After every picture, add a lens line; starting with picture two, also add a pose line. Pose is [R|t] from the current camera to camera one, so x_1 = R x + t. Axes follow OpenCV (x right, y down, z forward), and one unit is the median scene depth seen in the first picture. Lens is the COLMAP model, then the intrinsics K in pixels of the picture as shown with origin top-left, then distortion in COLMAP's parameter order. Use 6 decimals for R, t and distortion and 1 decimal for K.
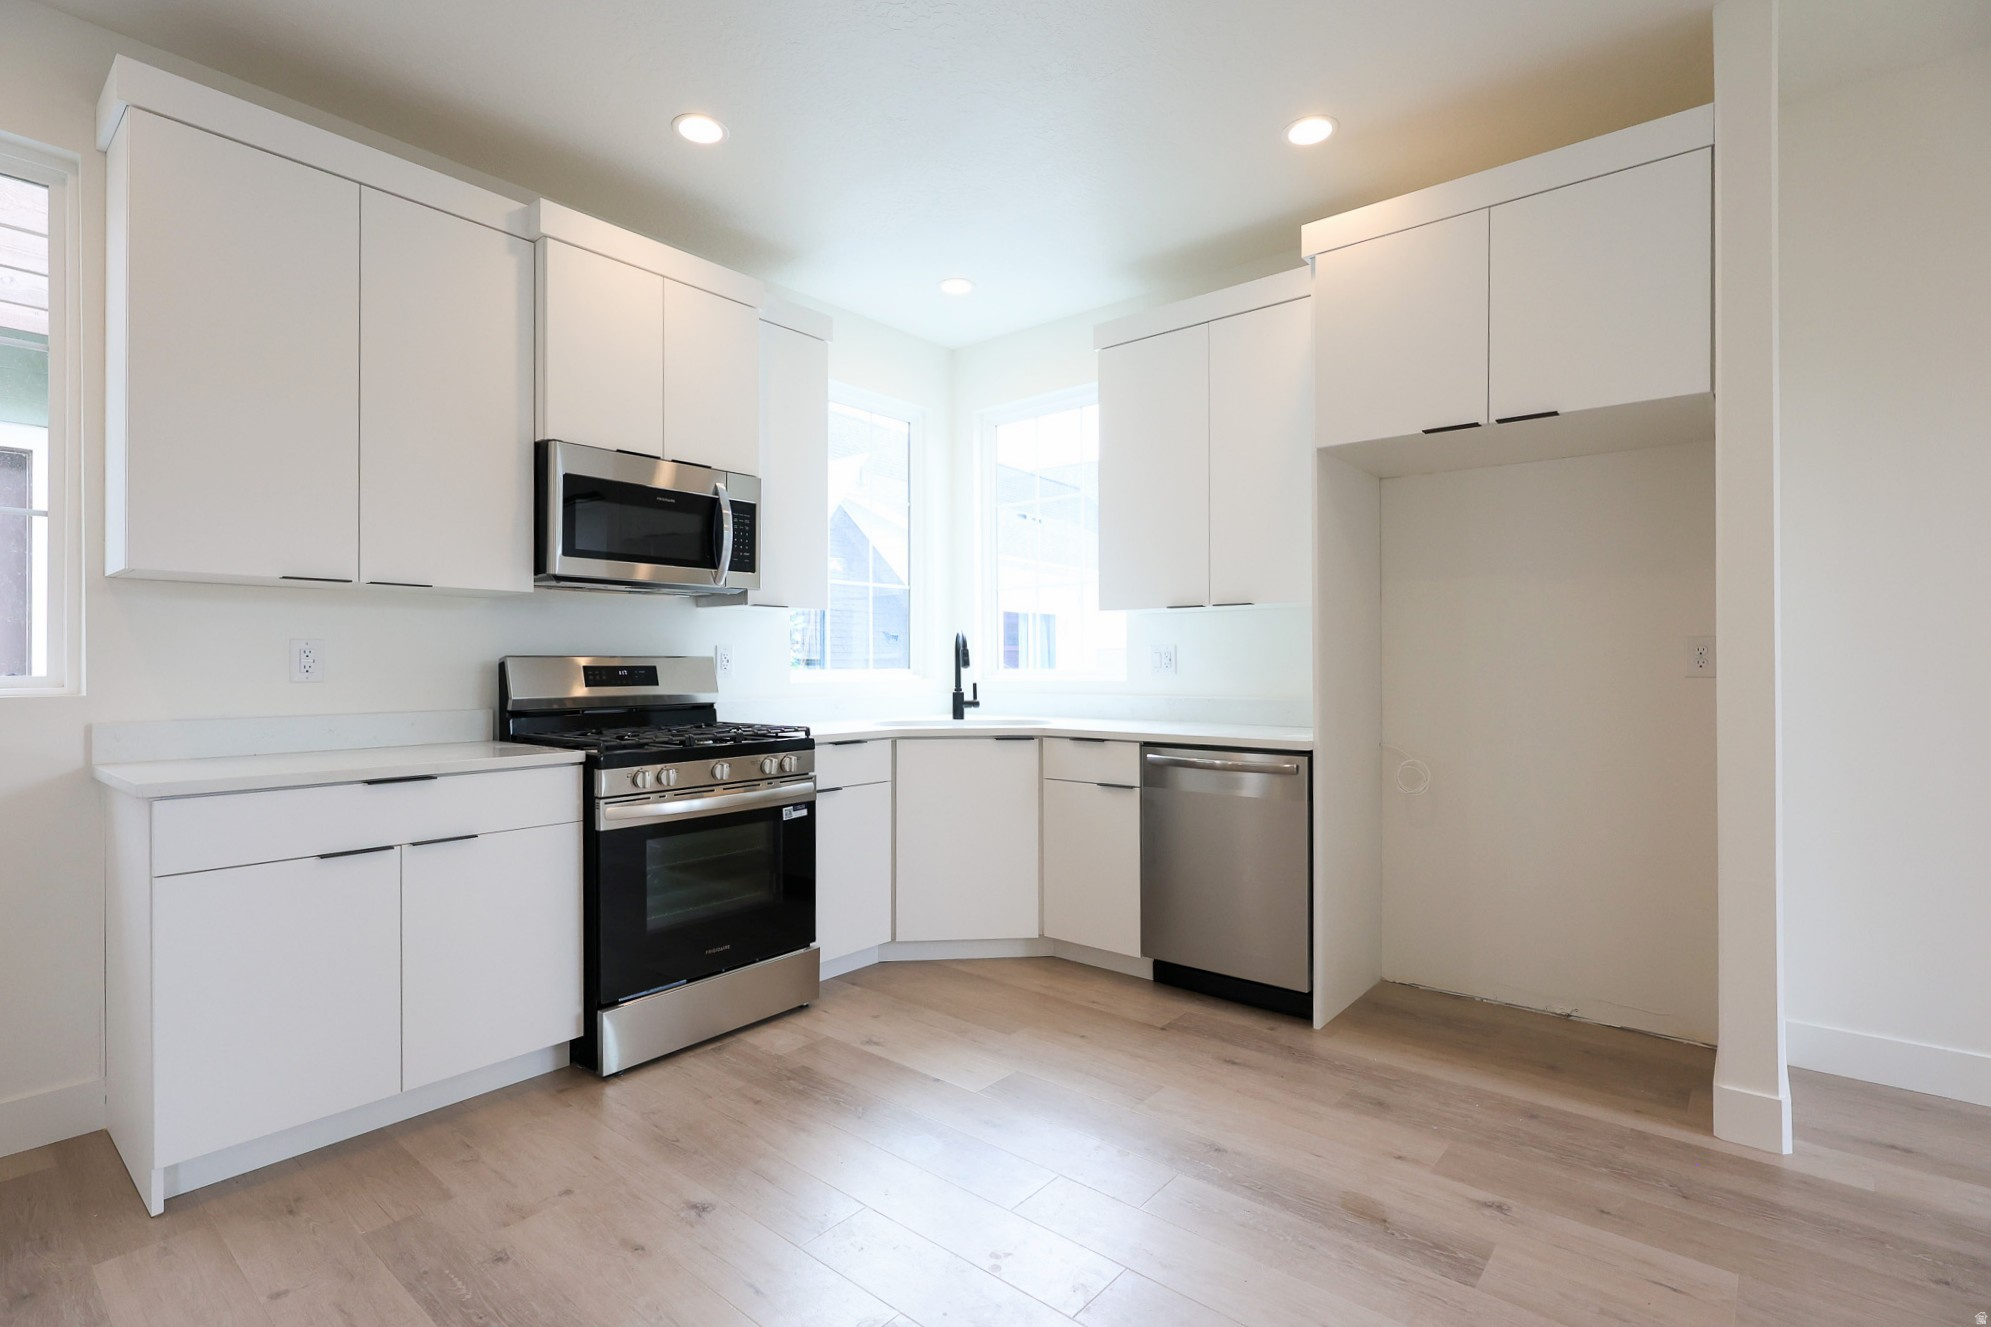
lens RADIAL K [[936.0, 0, 995.5], [0, 936.0, 663.5], [0, 0, 1]] dist [0.000118, -0.000100]
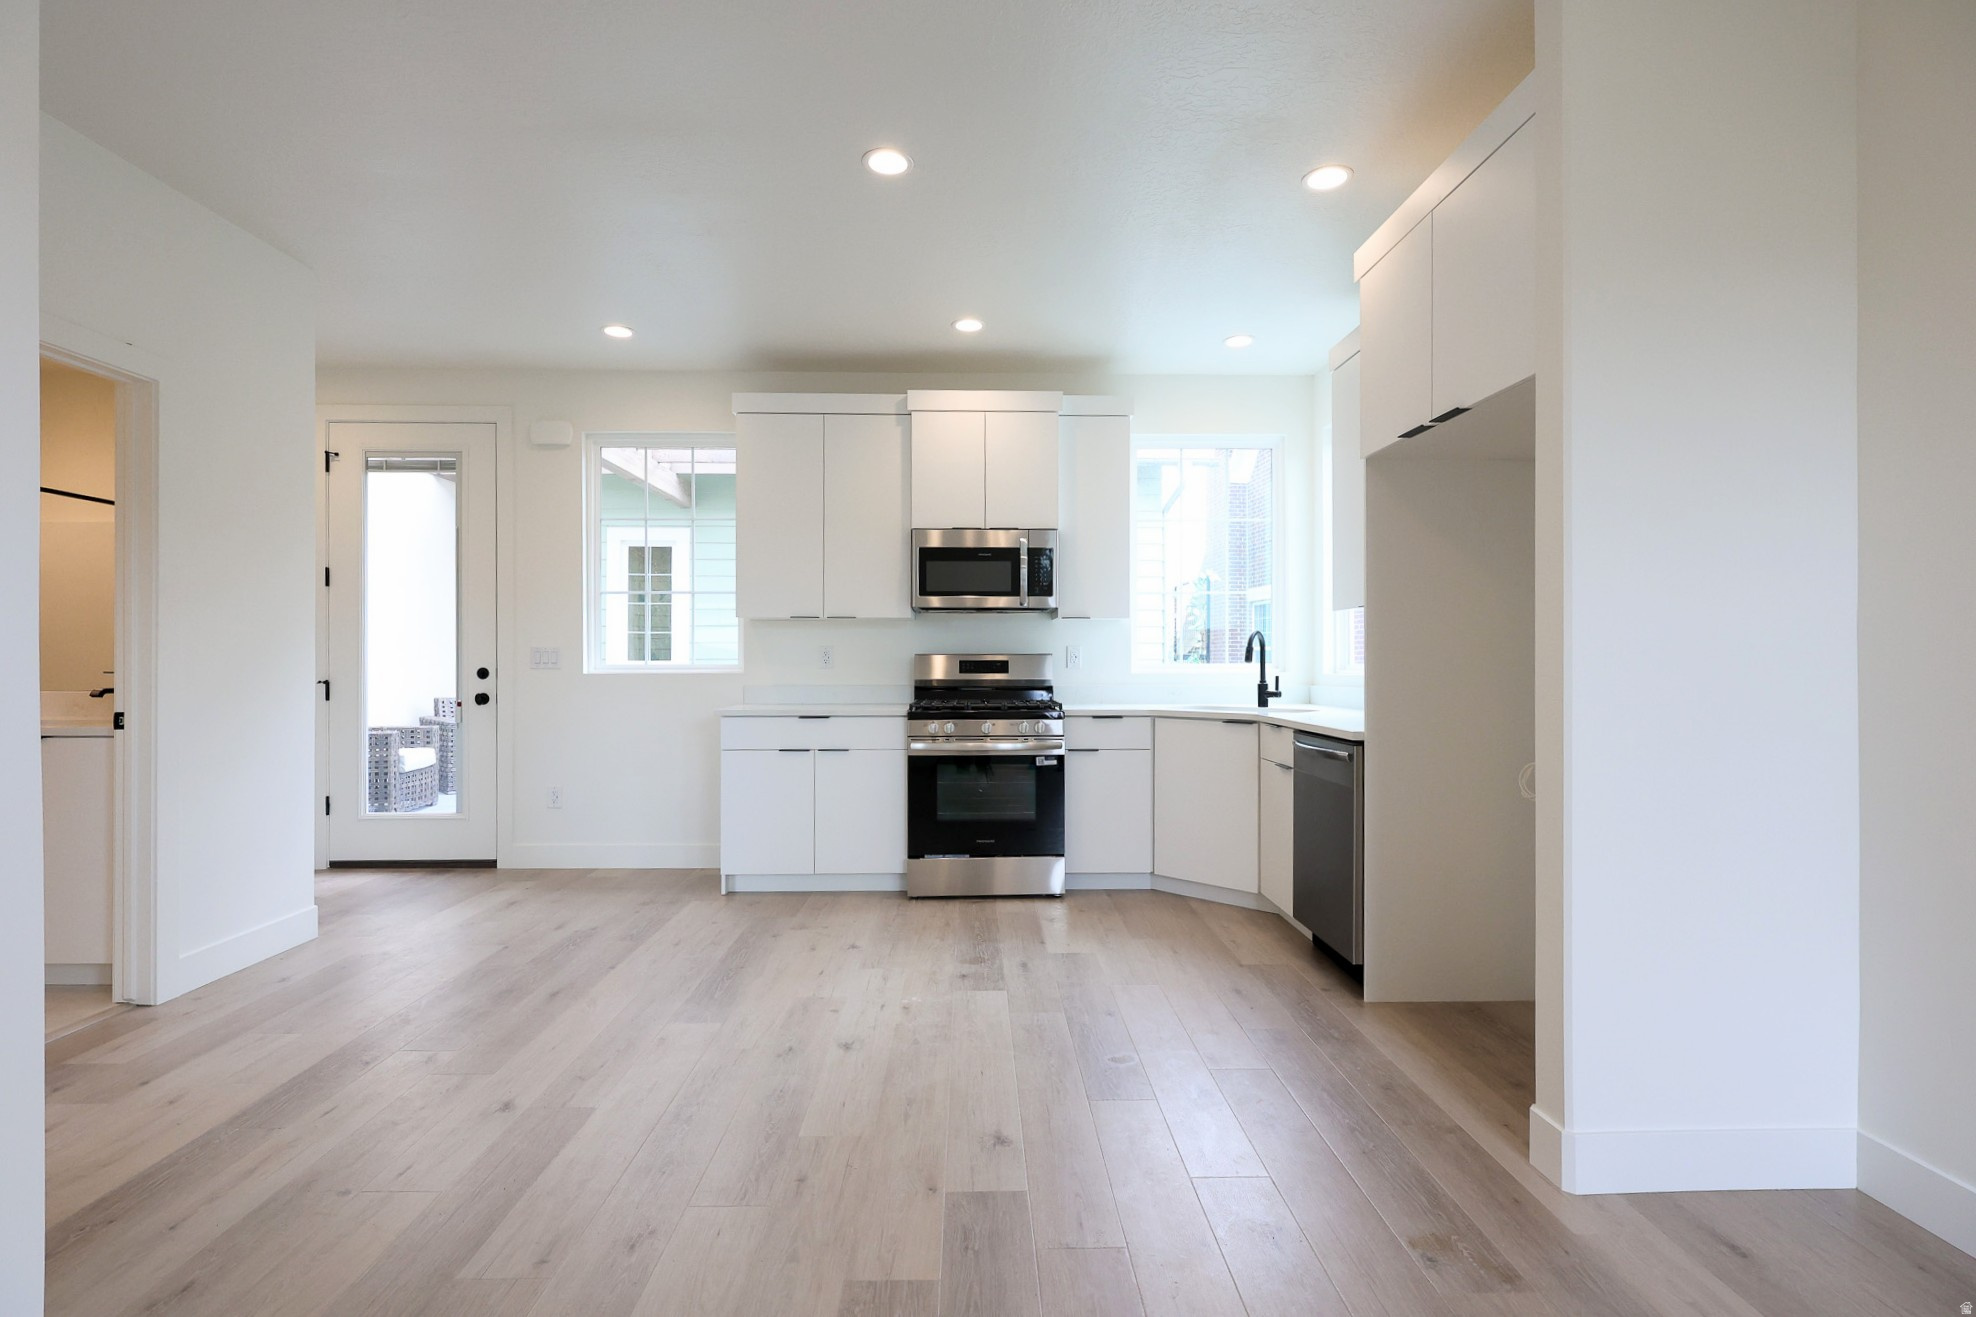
lens RADIAL K [[939.4, 0, 988.0], [0, 939.4, 658.5], [0, 0, 1]] dist [0.000031, 0.000298]
pose [[0.658351, 0.001273, -0.752710, 0.864957], [0.000112, 0.999998, 0.001789, -0.003709], [0.752711, -0.001262, 0.658350, -0.031439]]
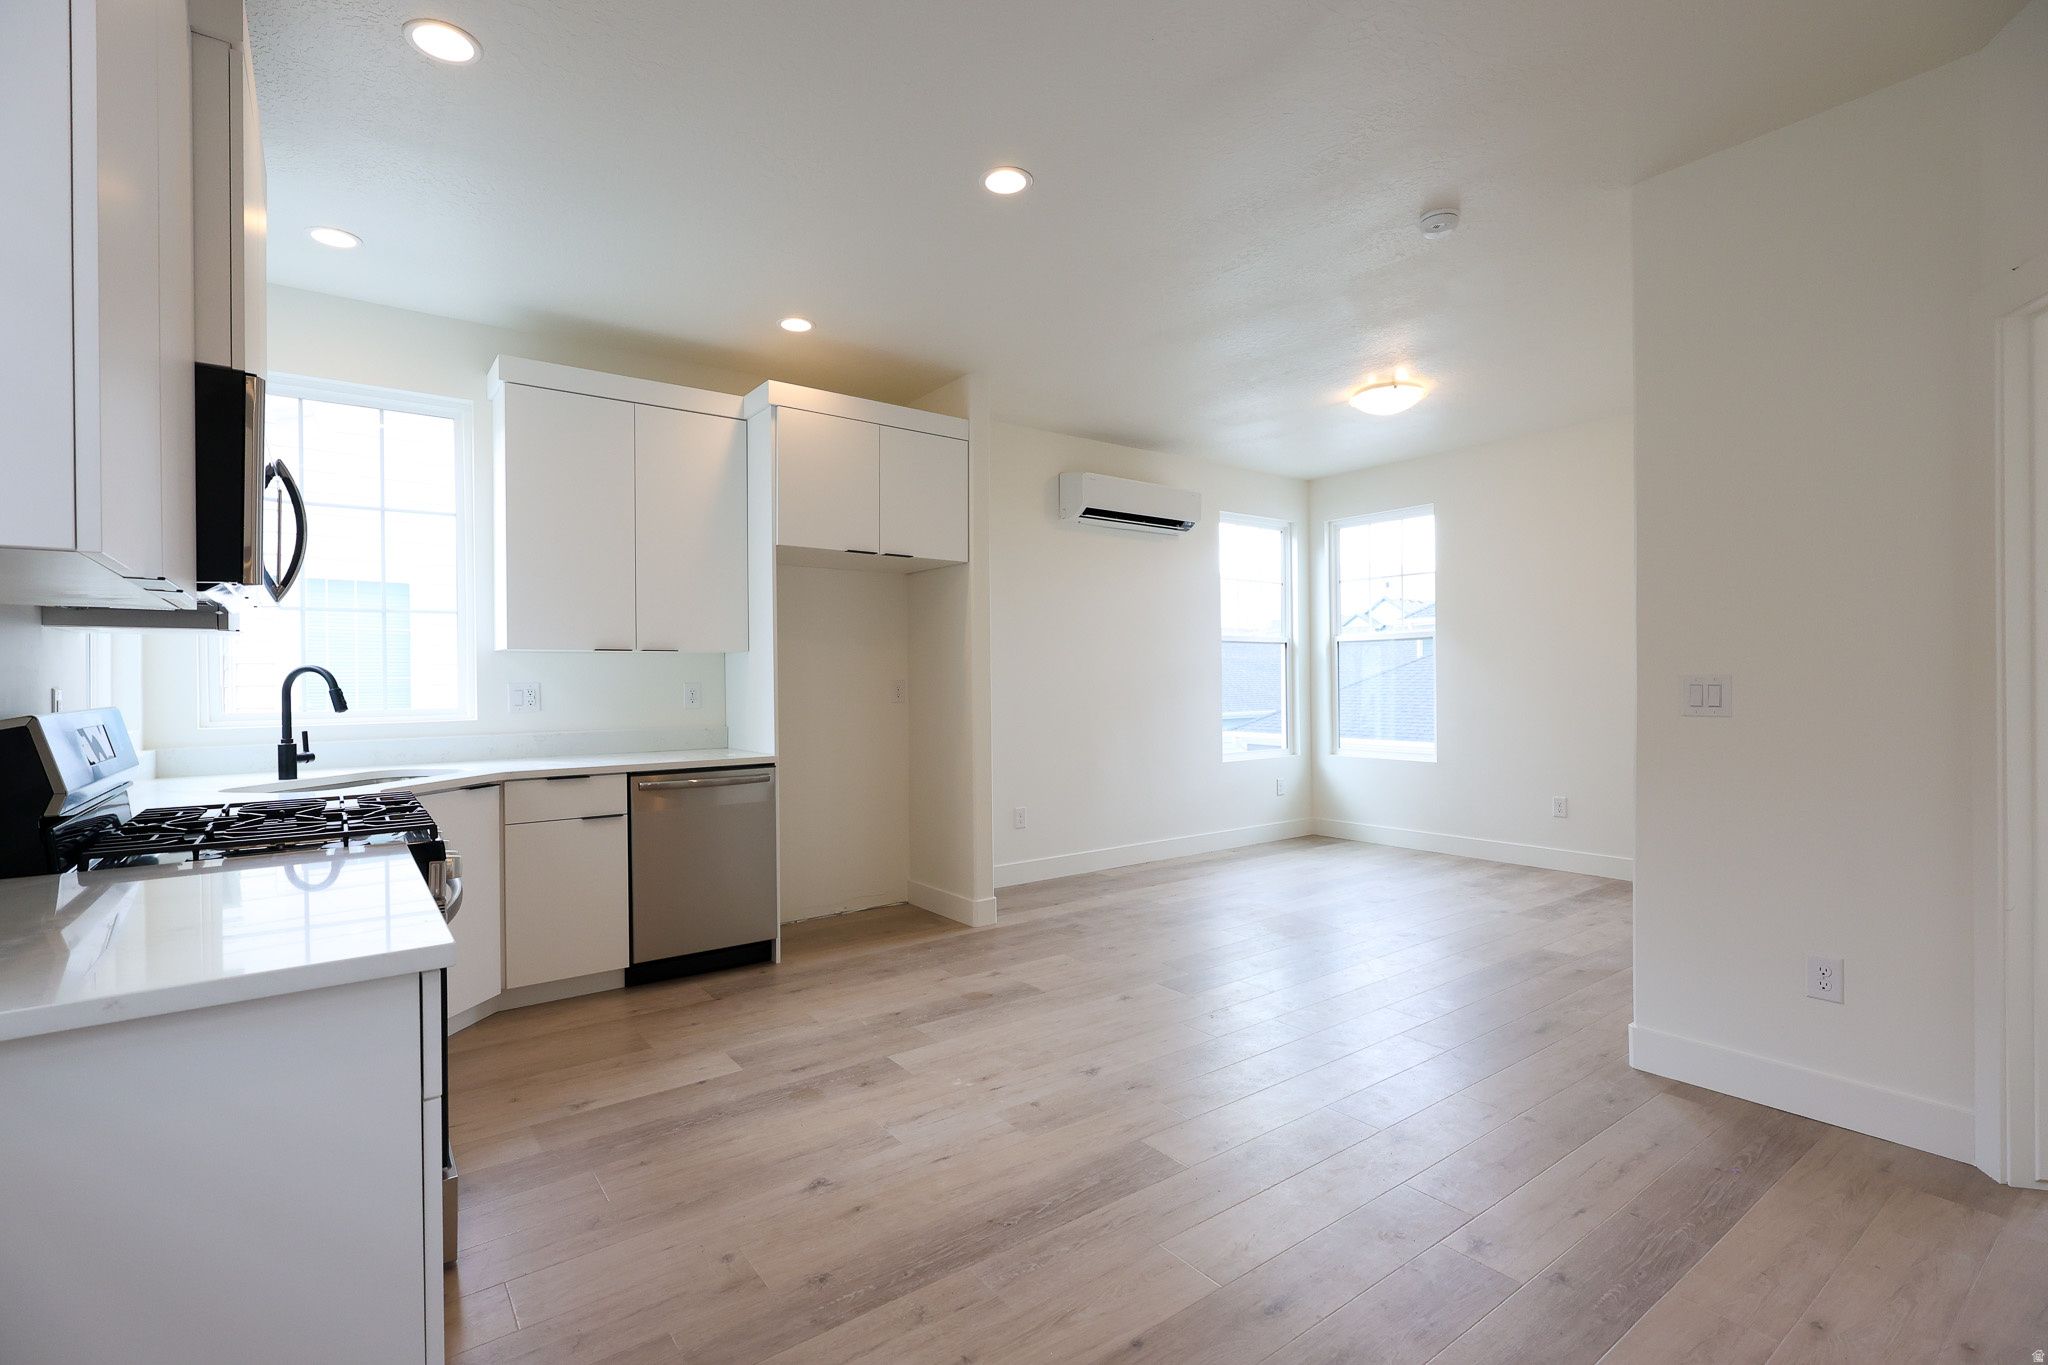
lens RADIAL K [[937.1, 0, 1024.0], [0, 937.1, 682.5], [0, 0, 1]] dist [-0.000768, -0.000151]
pose [[0.231967, -0.003626, 0.972717, -0.921634], [0.005147, 0.999984, 0.002500, -0.026966], [-0.972710, 0.004427, 0.231982, 0.320752]]
